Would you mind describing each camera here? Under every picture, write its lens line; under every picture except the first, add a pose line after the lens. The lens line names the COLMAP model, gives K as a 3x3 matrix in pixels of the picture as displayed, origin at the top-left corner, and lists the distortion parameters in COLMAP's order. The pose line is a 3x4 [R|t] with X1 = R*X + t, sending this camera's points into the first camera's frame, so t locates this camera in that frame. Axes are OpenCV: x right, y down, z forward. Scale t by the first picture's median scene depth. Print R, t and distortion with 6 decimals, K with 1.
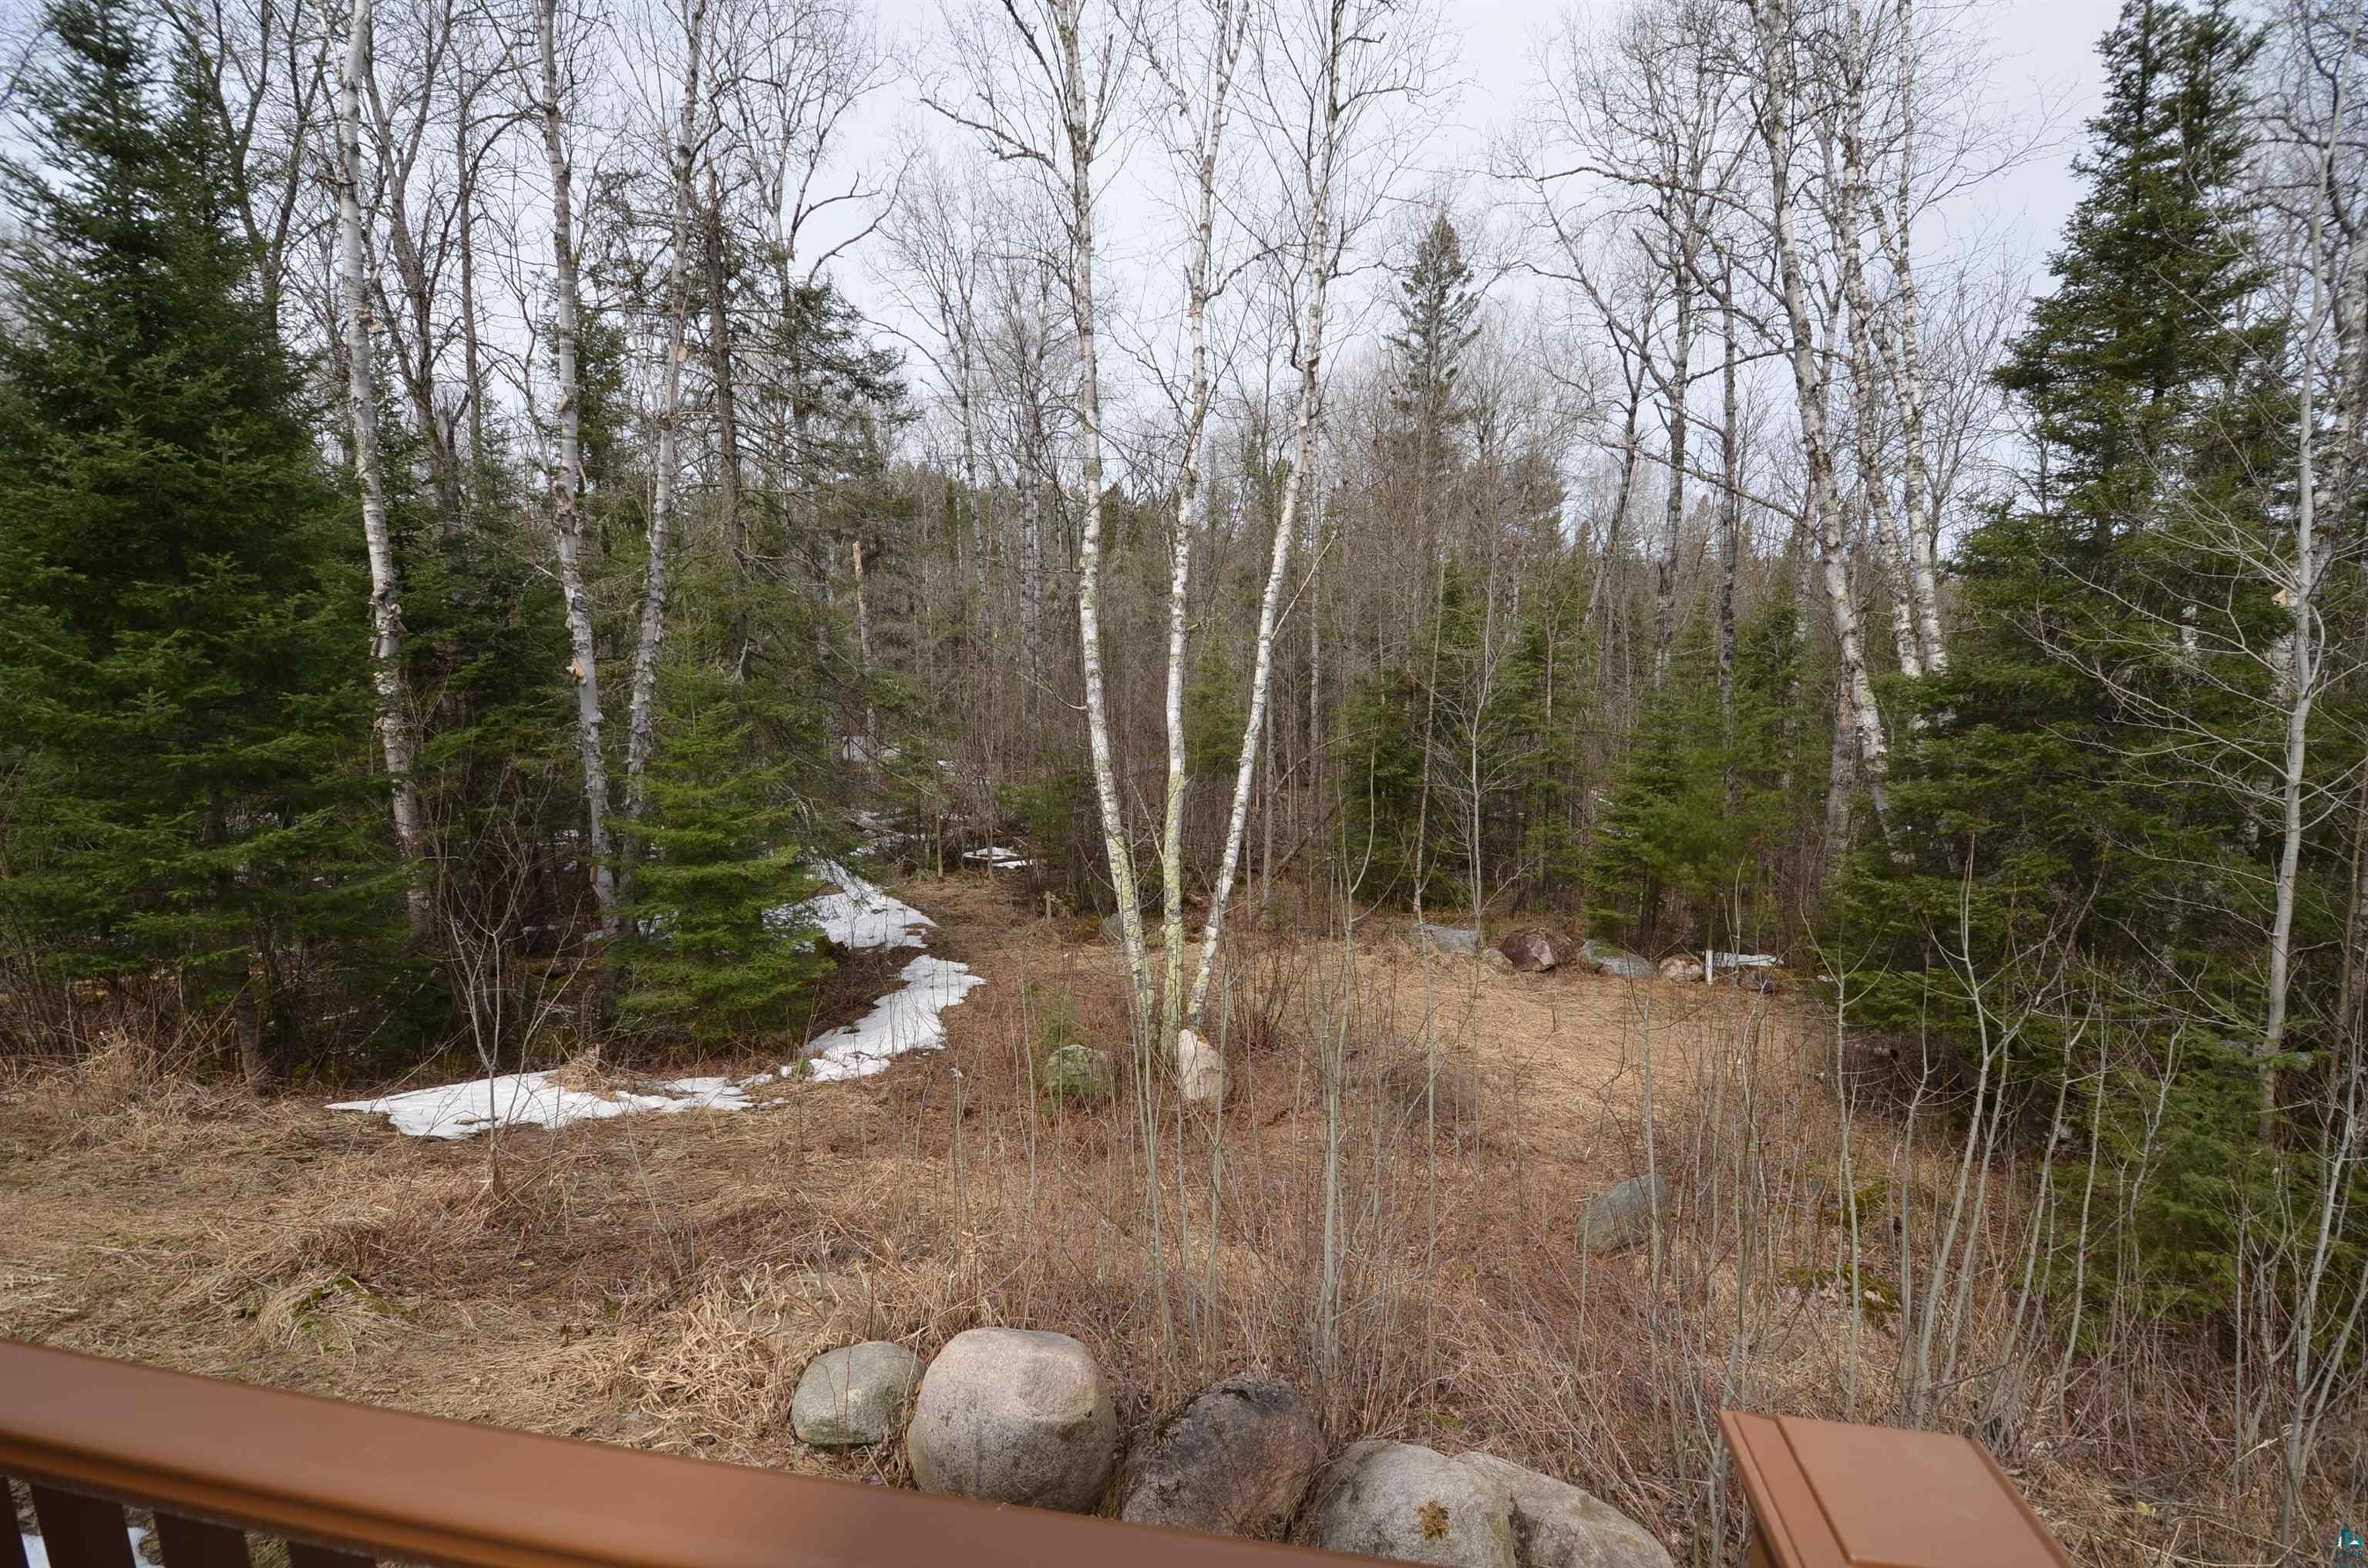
lens RADIAL K [[1028.1, 0, 1174.9], [0, 1028.1, 812.3], [0, 0, 1]] dist [0.014024, -0.020971]
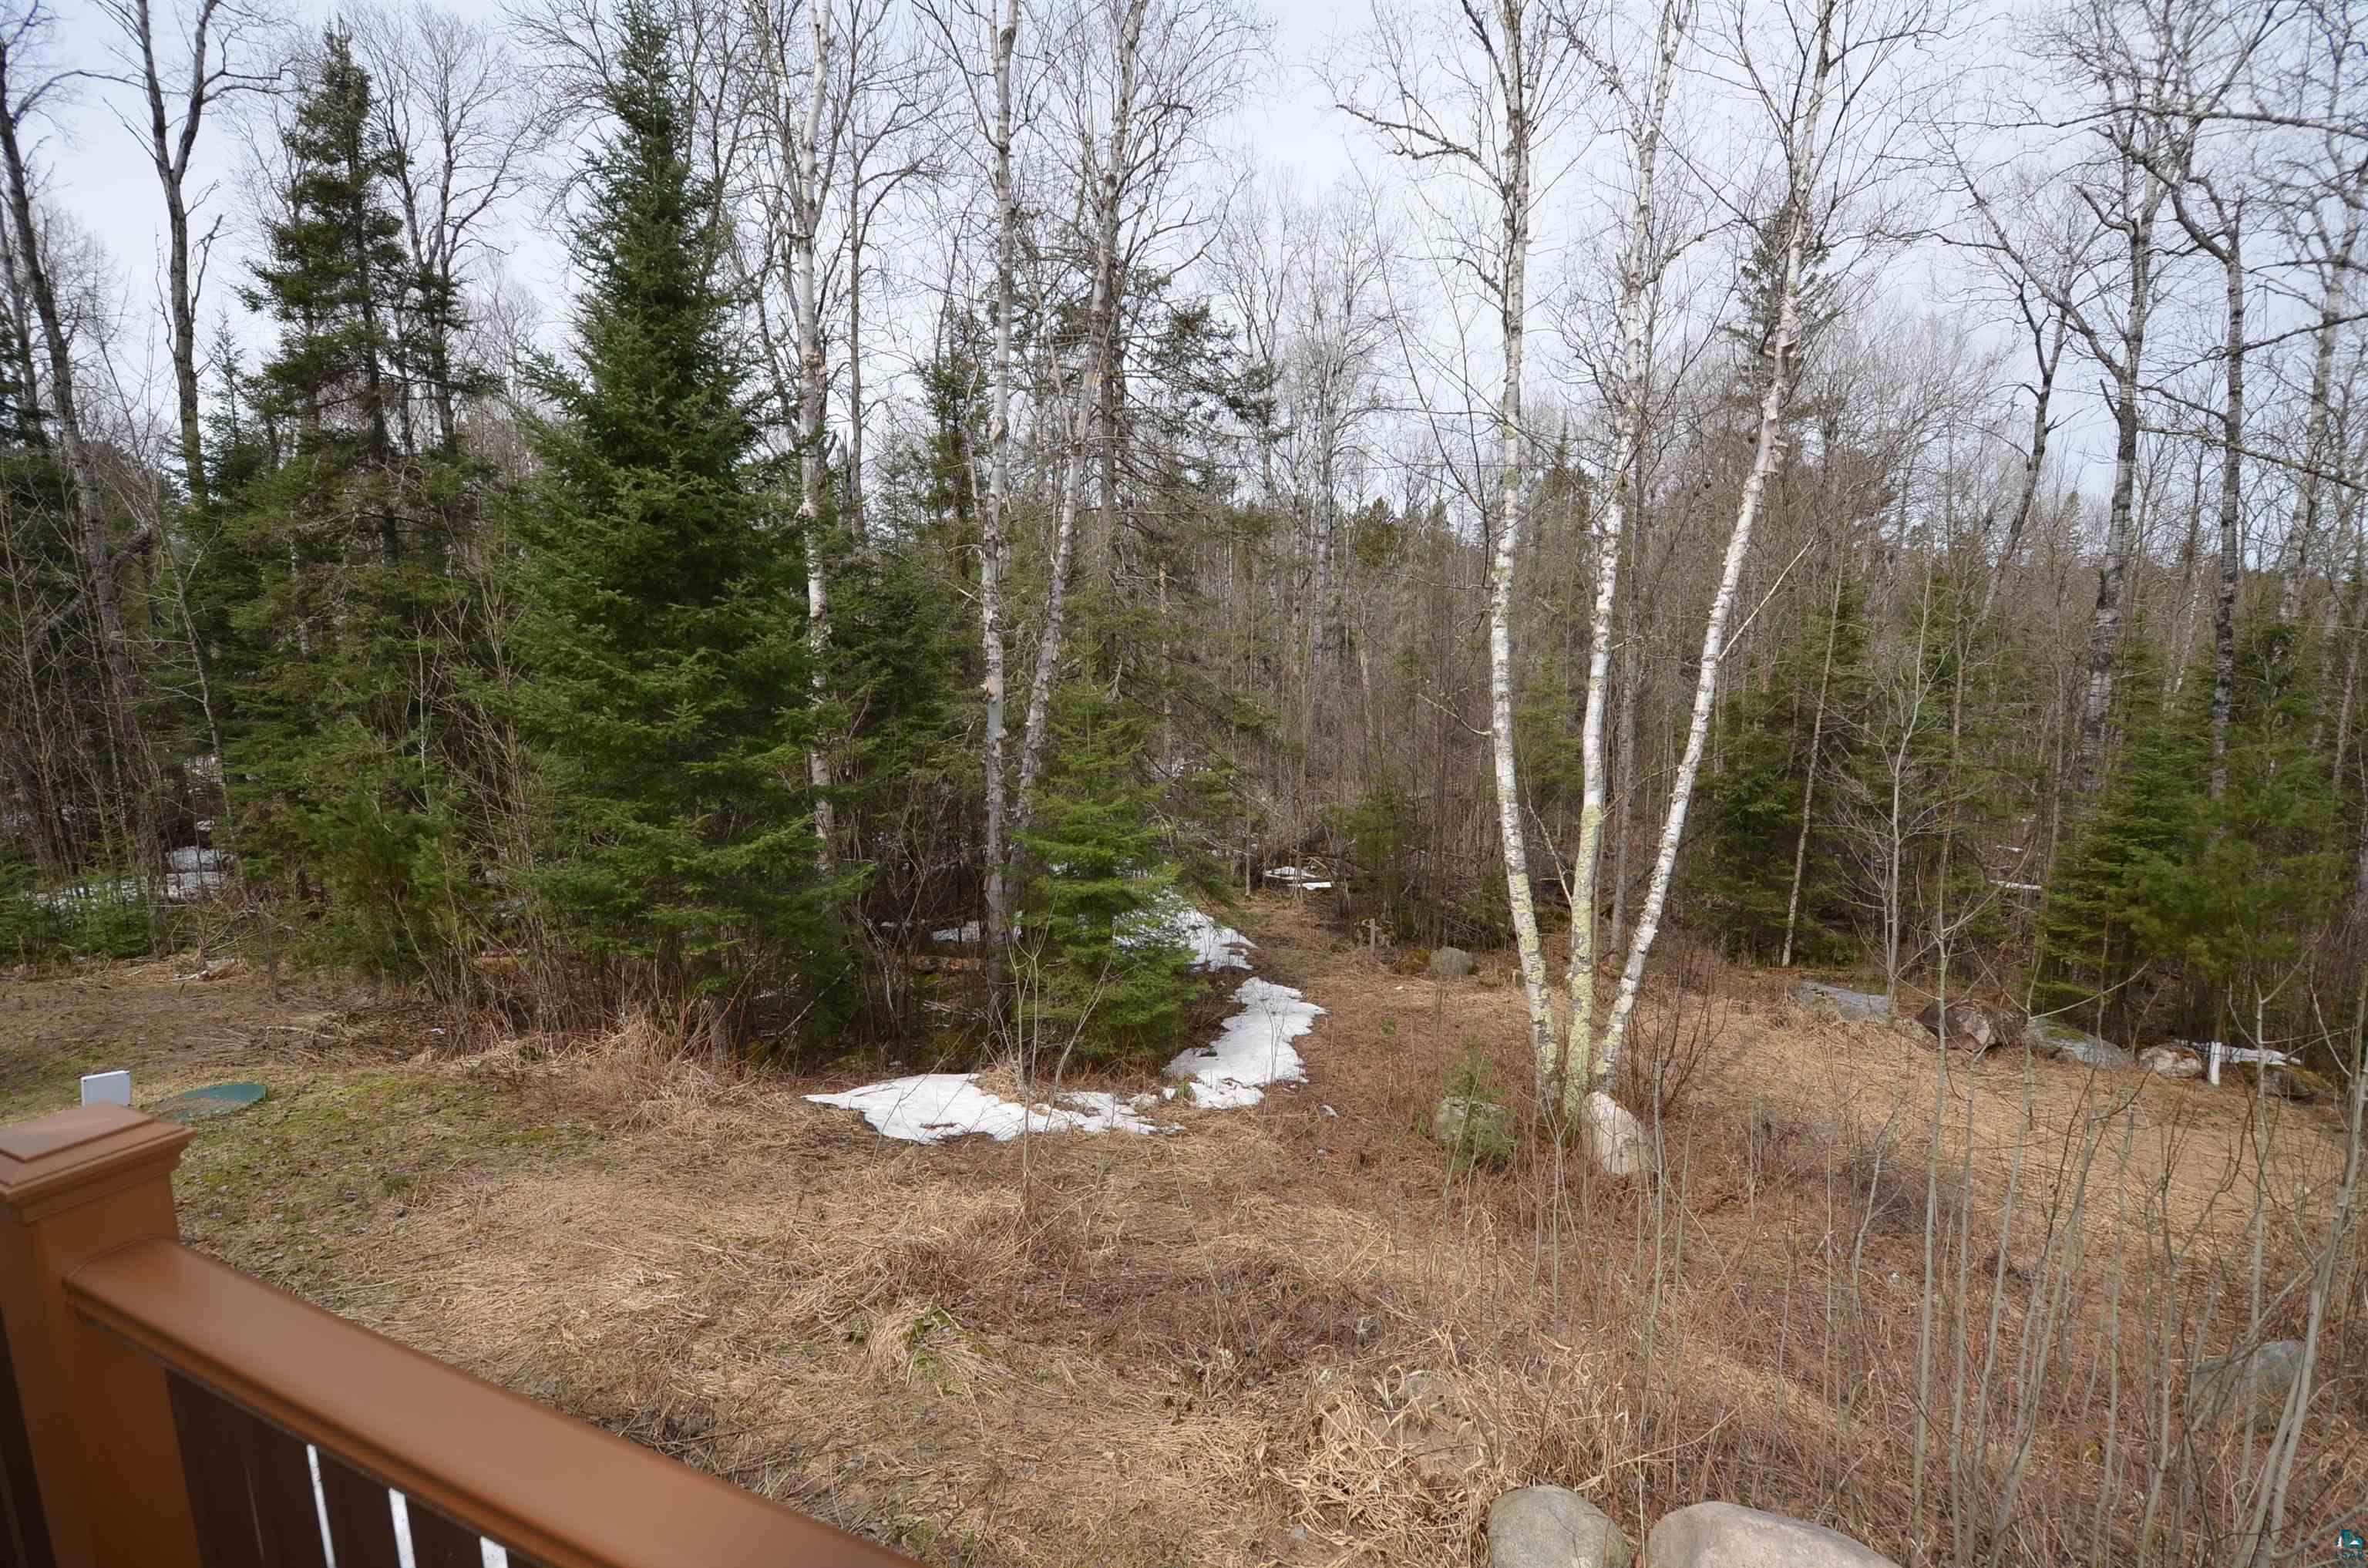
lens RADIAL K [[1028.1, 0, 1174.9], [0, 1028.1, 812.3], [0, 0, 1]] dist [0.014024, -0.020971]
pose [[0.972713, 0.037820, -0.228910, -0.148004], [-0.041334, 0.999089, -0.010574, -0.008386], [0.228301, 0.019747, 0.973390, 0.030574]]
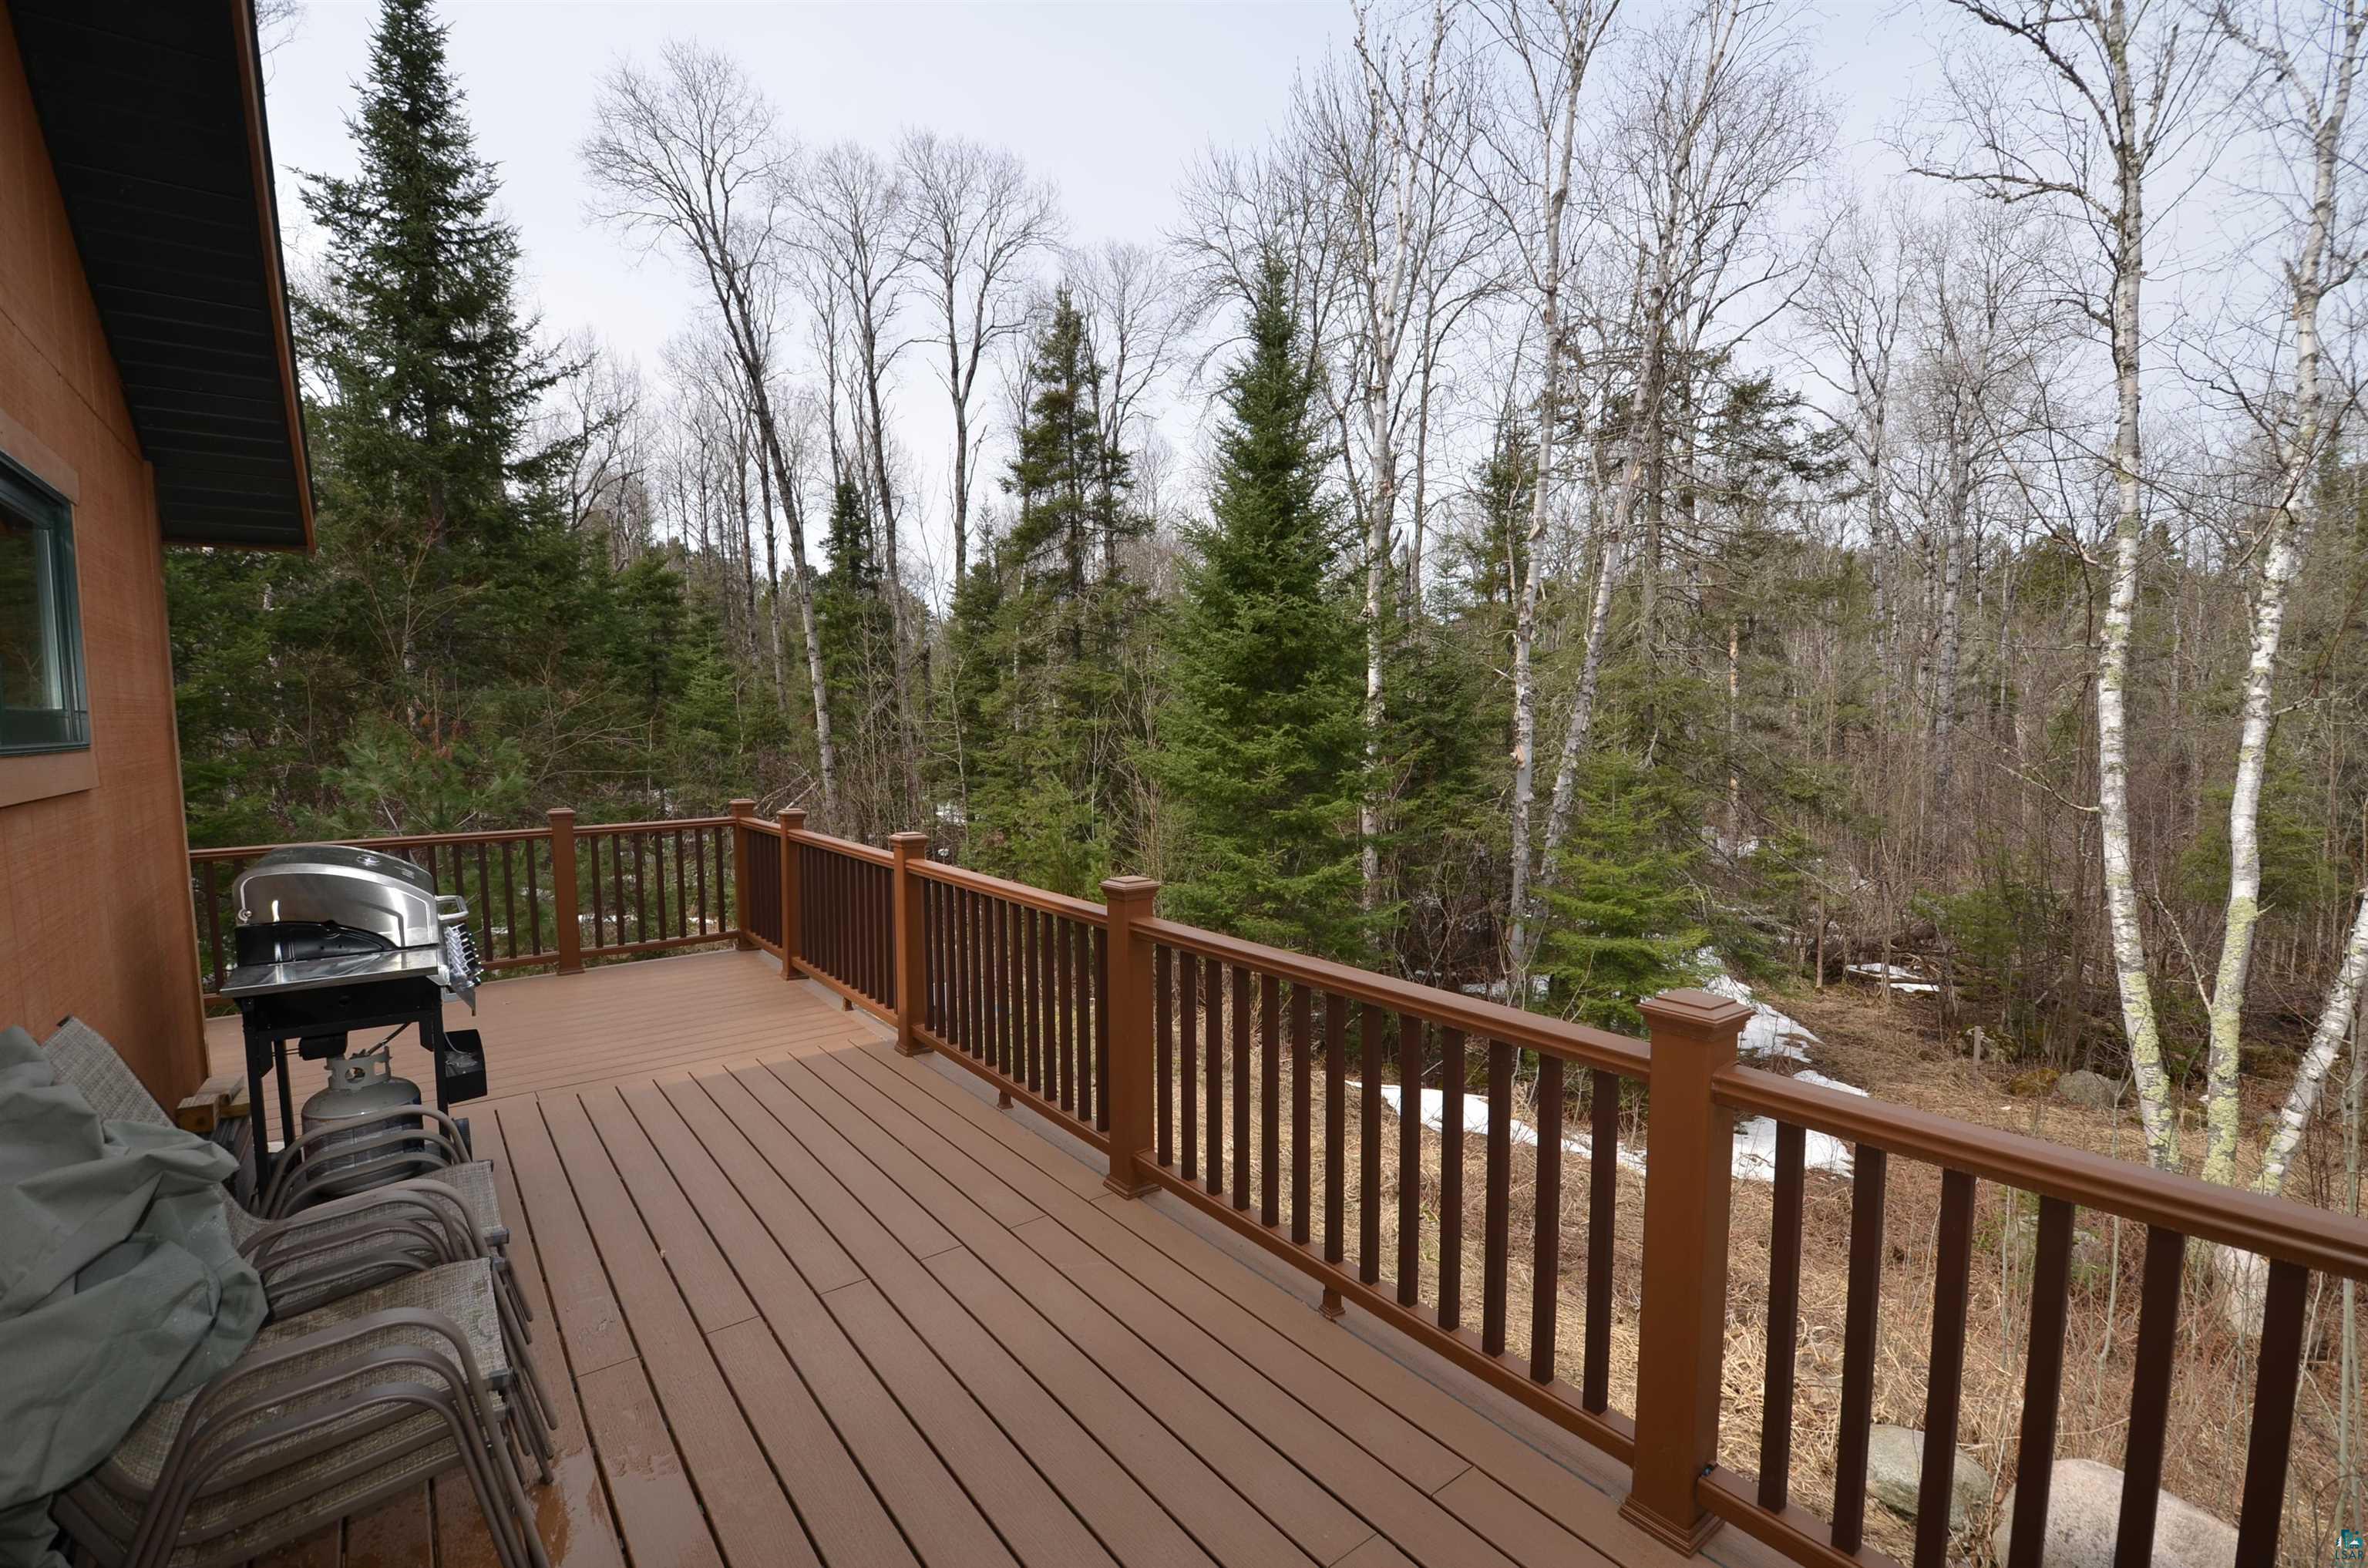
lens RADIAL K [[1028.1, 0, 1174.9], [0, 1028.1, 812.3], [0, 0, 1]] dist [0.014024, -0.020971]
pose [[0.727342, 0.050978, -0.684379, -0.061557], [-0.106071, 0.993604, -0.038719, 0.011037], [0.678028, 0.100755, 0.728098, -0.097593]]
